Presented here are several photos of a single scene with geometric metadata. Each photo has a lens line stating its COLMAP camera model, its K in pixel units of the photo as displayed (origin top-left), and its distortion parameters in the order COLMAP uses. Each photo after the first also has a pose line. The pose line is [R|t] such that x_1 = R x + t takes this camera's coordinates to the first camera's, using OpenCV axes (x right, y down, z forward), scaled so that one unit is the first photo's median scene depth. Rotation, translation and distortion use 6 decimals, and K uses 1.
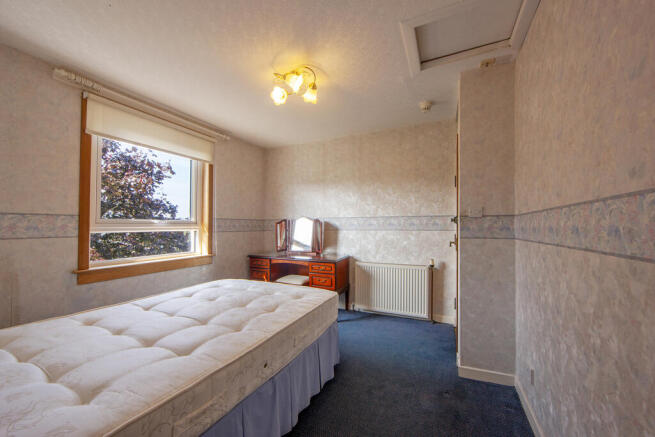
lens RADIAL K [[256.7, 0, 325.6], [0, 256.7, 225.3], [0, 0, 1]] dist [-0.000303, -0.000027]
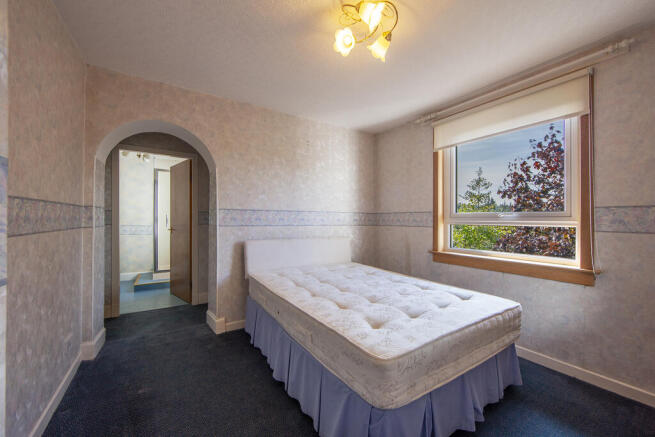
lens RADIAL K [[262.6, 0, 327.5], [0, 262.6, 218.5], [0, 0, 1]] dist [-0.000433, 0.000021]
pose [[-0.523513, 0.000802, -0.852017, 0.562377], [0.001406, 0.999999, 0.000077, -0.003997], [0.852016, -0.001158, -0.523514, 1.242421]]
